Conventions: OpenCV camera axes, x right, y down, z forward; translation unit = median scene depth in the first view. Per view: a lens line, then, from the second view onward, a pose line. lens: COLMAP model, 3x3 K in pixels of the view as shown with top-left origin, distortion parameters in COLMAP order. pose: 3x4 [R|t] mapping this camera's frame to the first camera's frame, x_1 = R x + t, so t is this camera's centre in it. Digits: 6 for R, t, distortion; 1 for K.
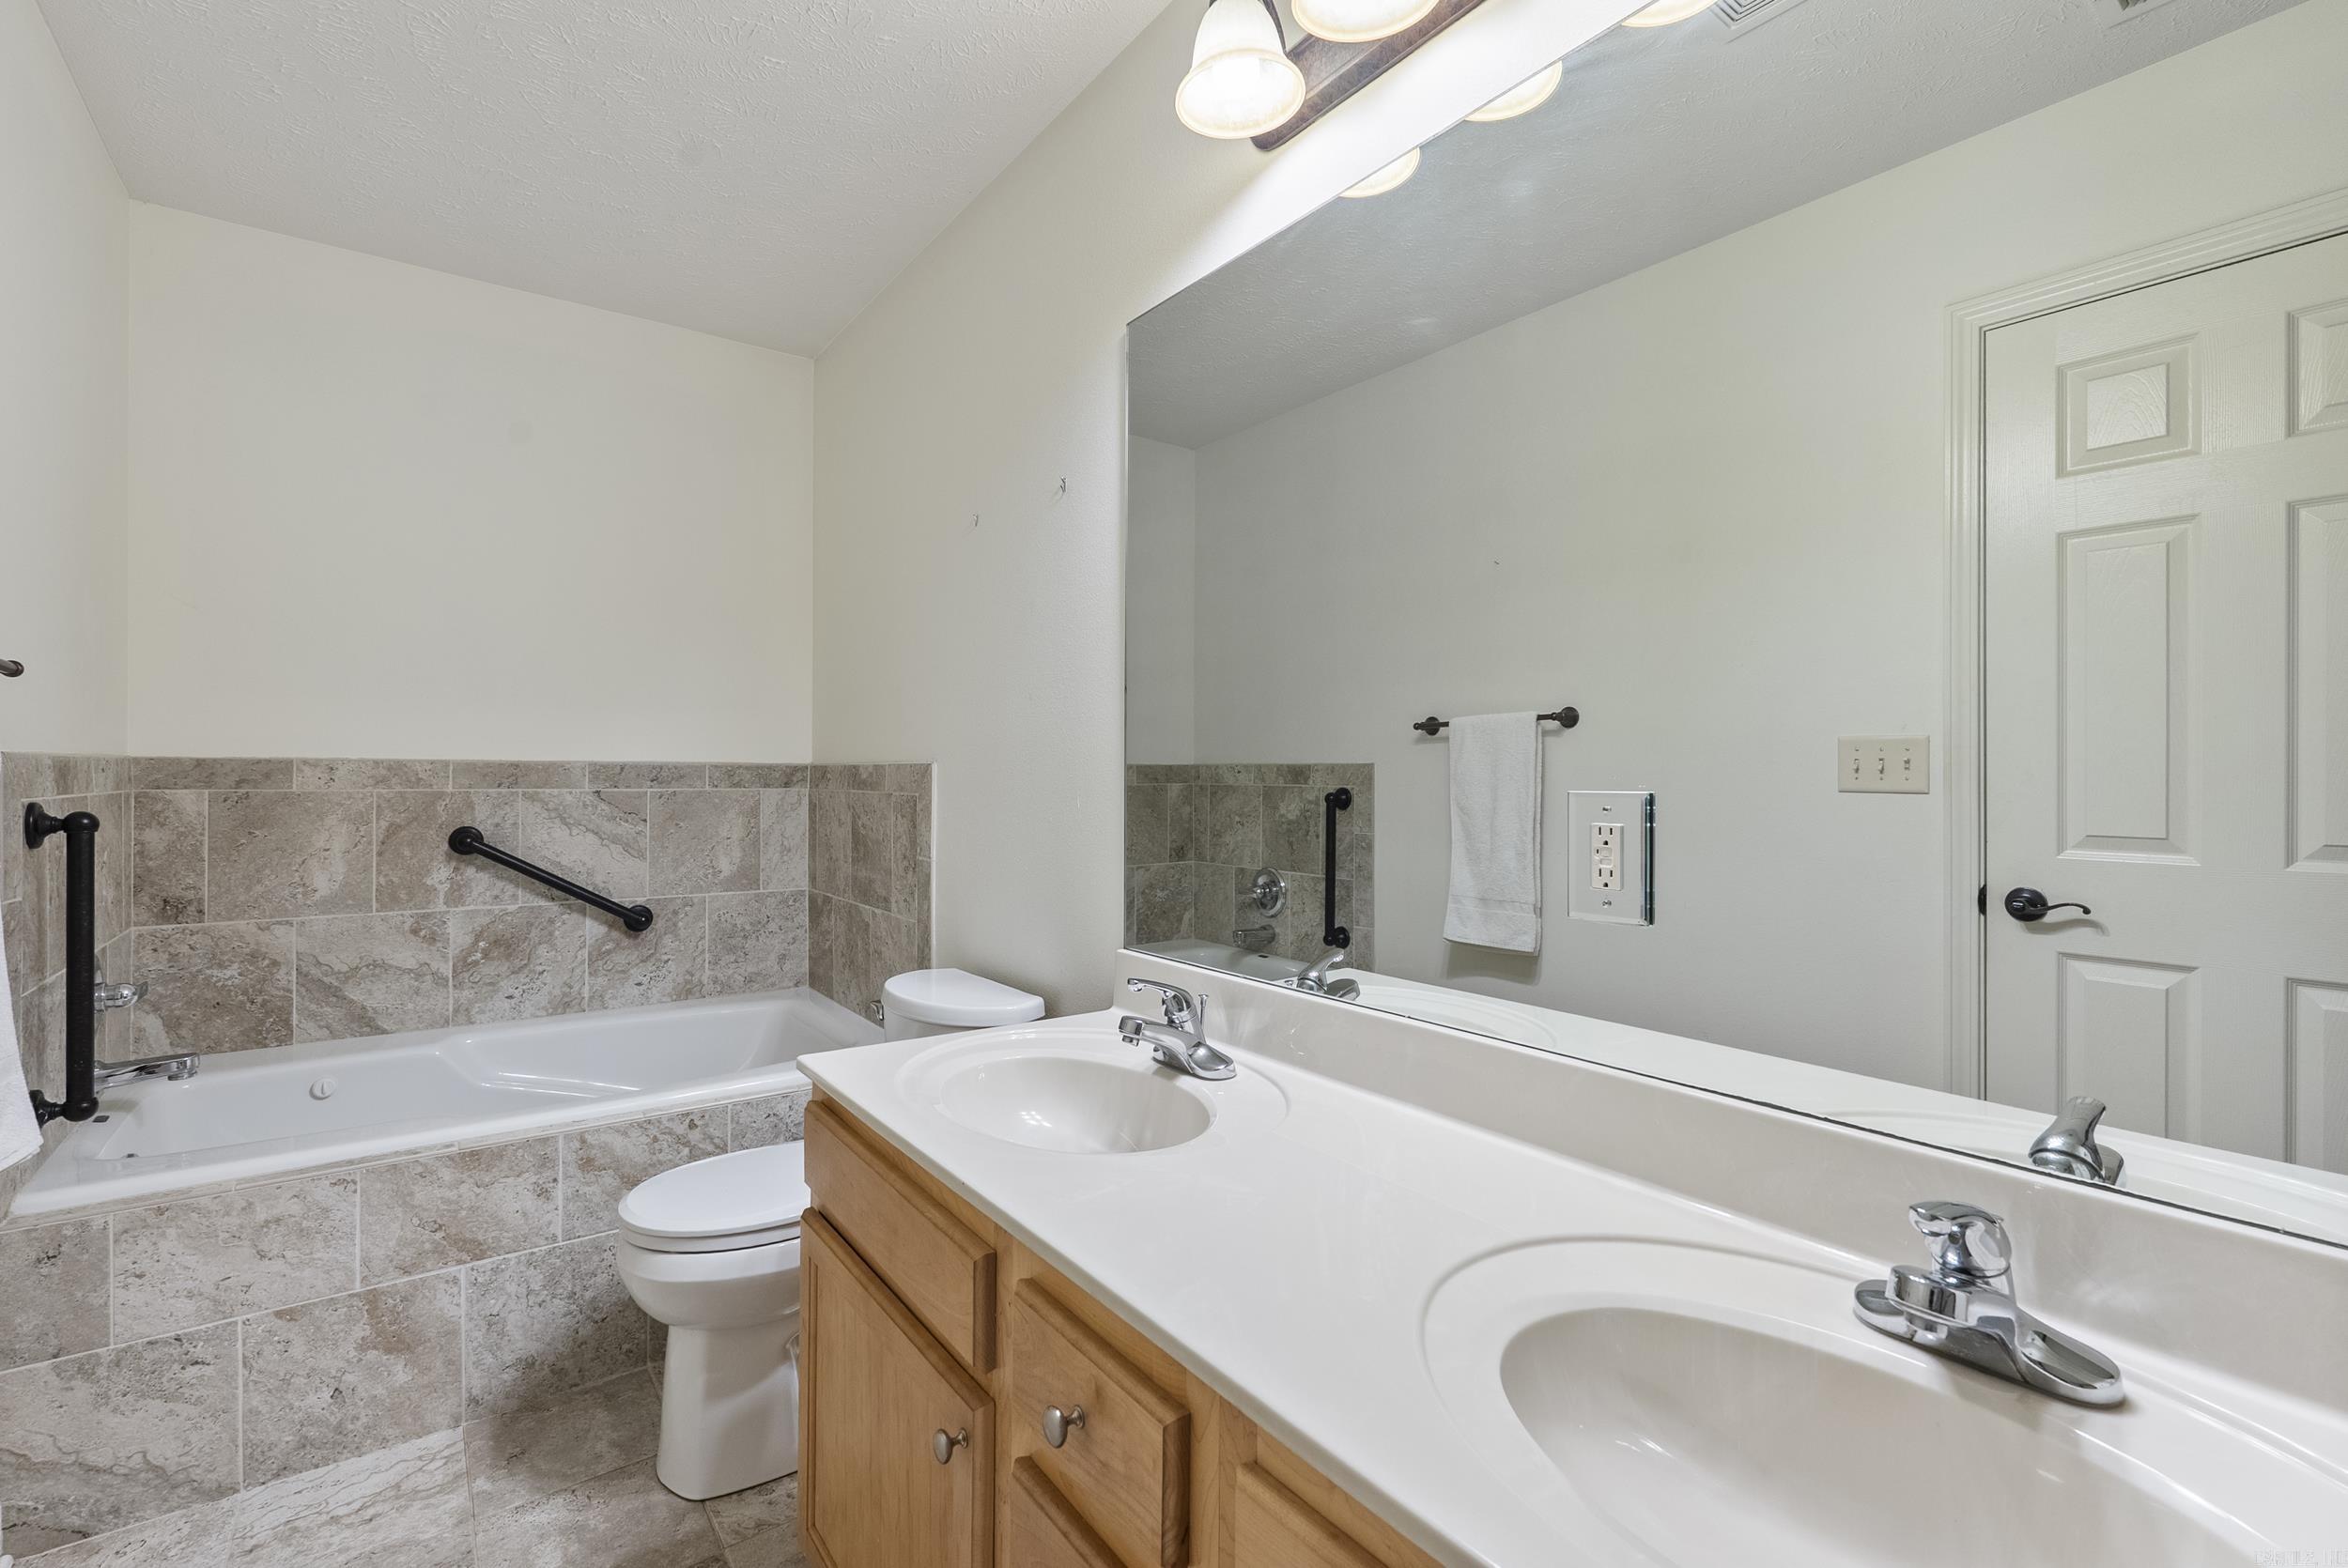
lens RADIAL K [[1036.4, 0, 1164.9], [0, 1036.4, 771.8], [0, 0, 1]] dist [-0.004331, -0.000283]
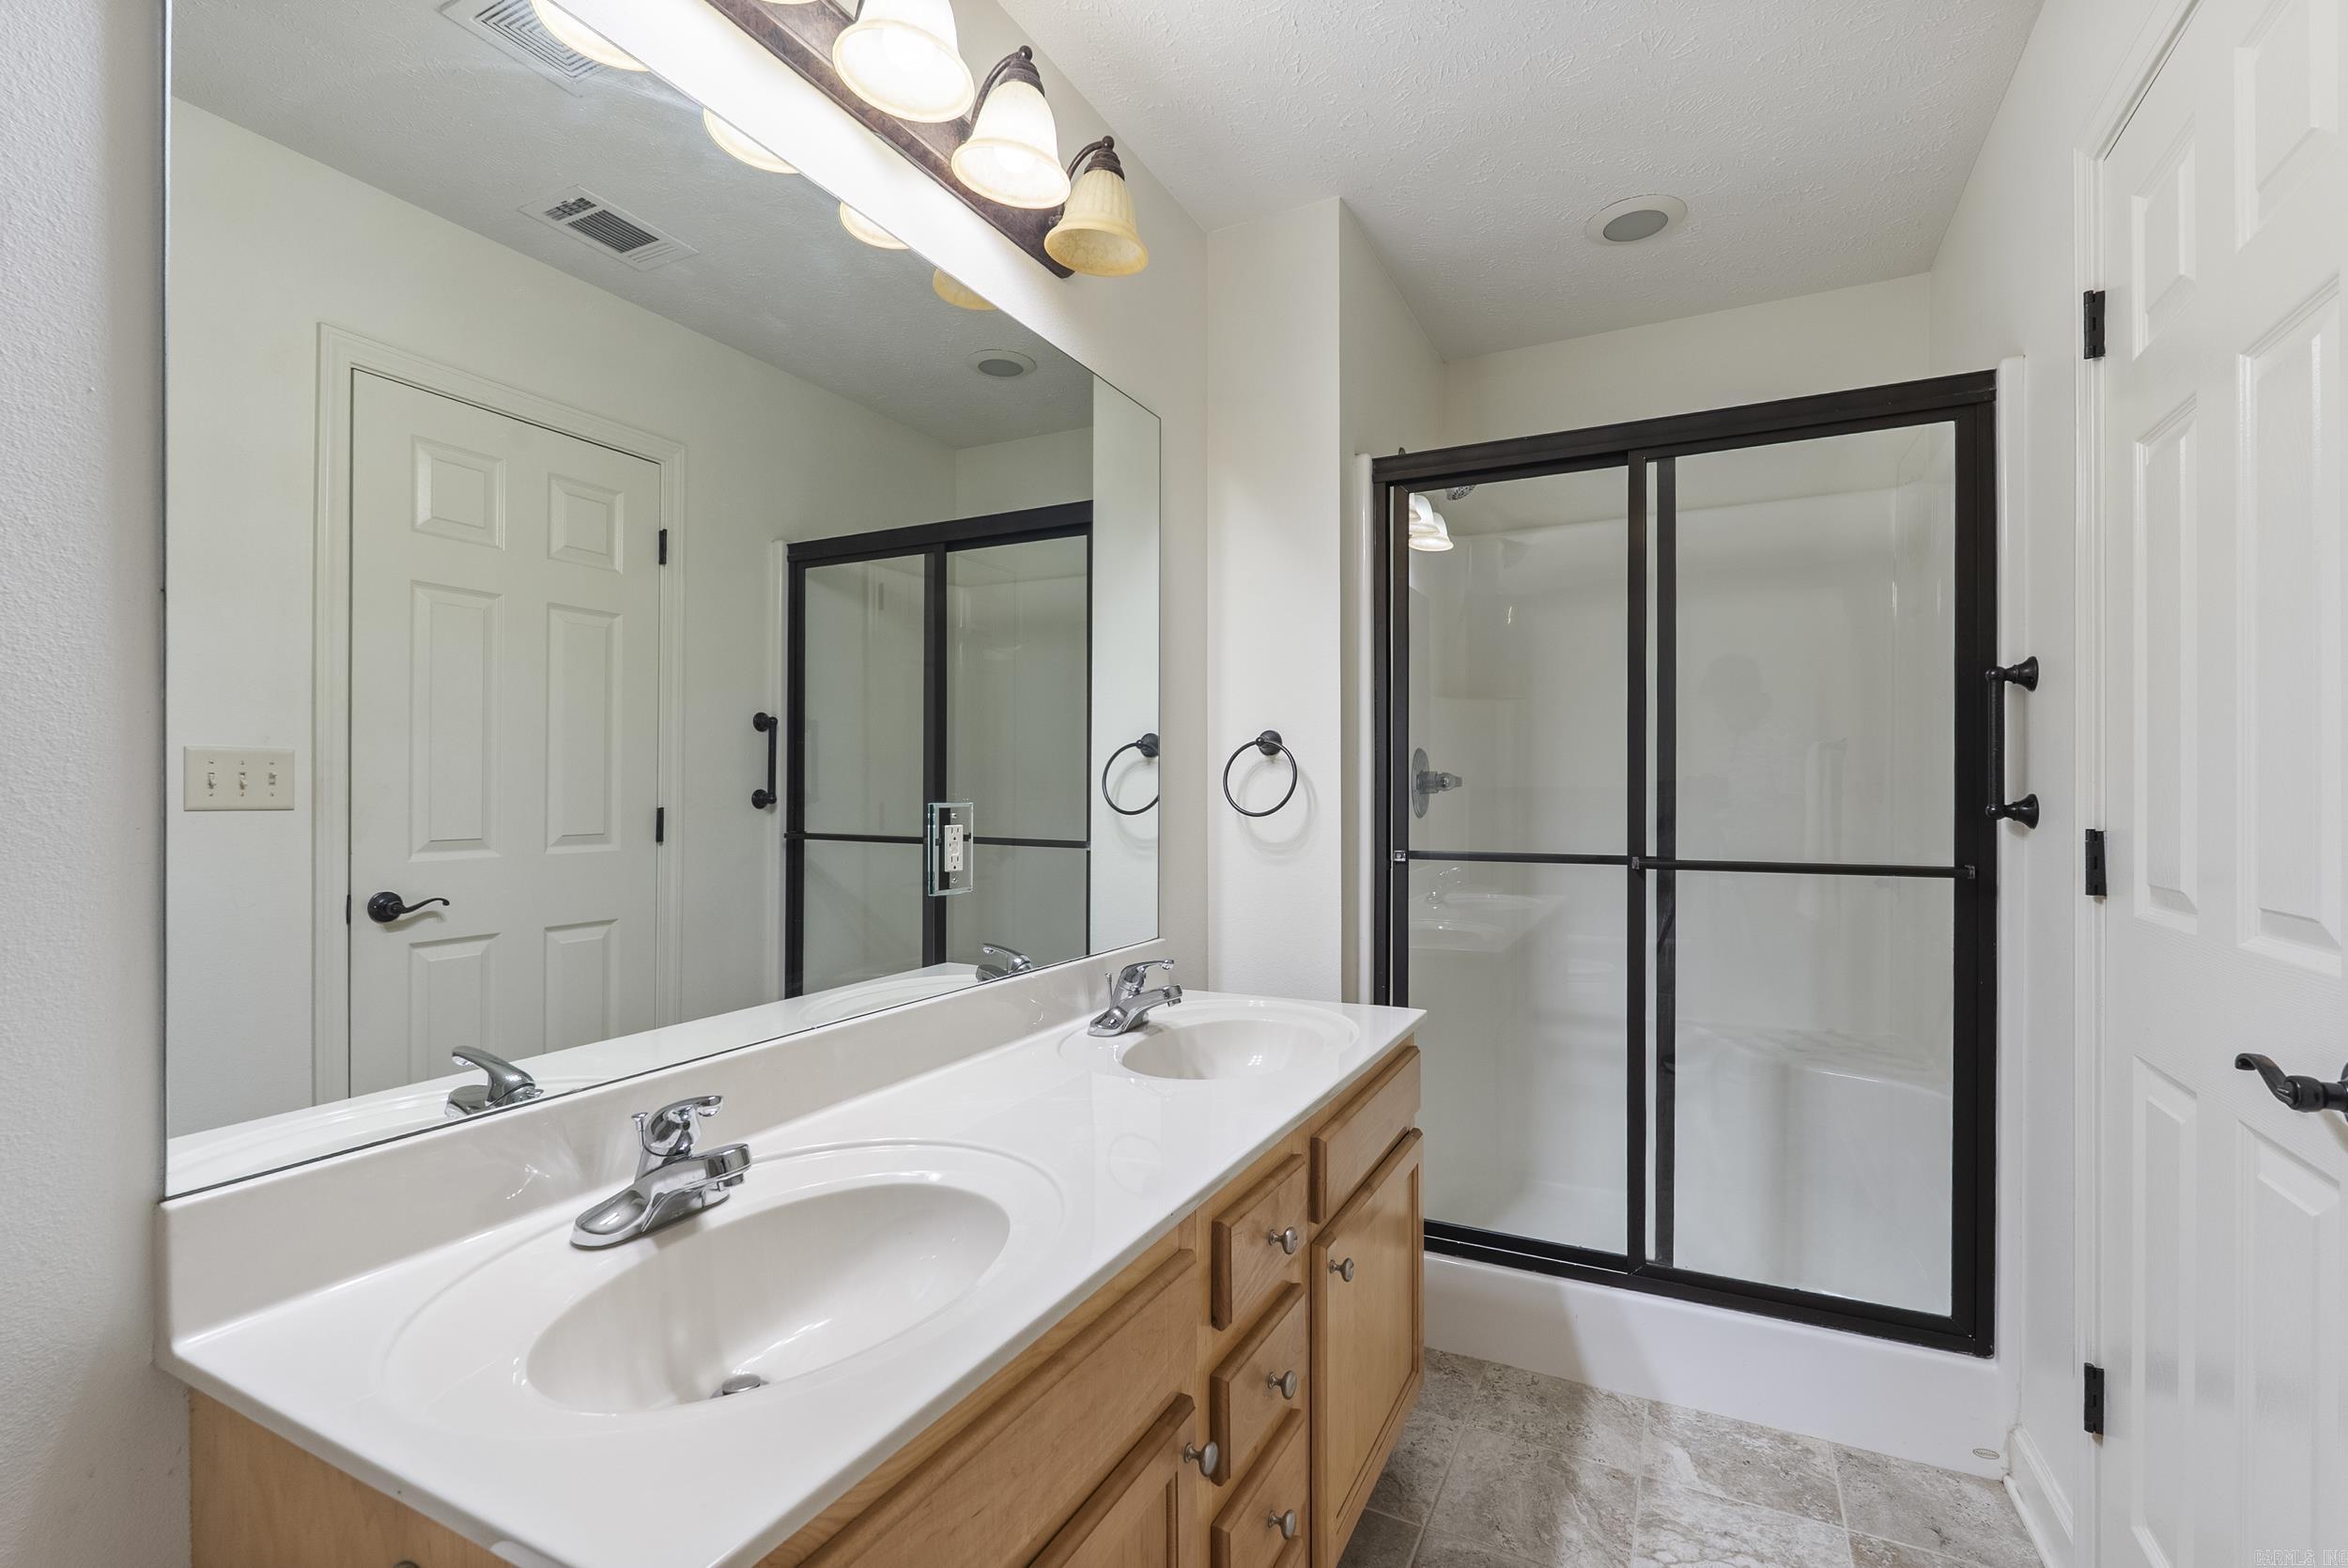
lens RADIAL K [[1036.4, 0, 1169.7], [0, 1036.4, 793.7], [0, 0, 1]] dist [-0.004331, -0.000283]
pose [[-0.445336, -0.003375, 0.895357, -0.568049], [-0.003725, 0.999991, 0.001917, 0.001039], [-0.895356, -0.002481, -0.445345, 0.769423]]
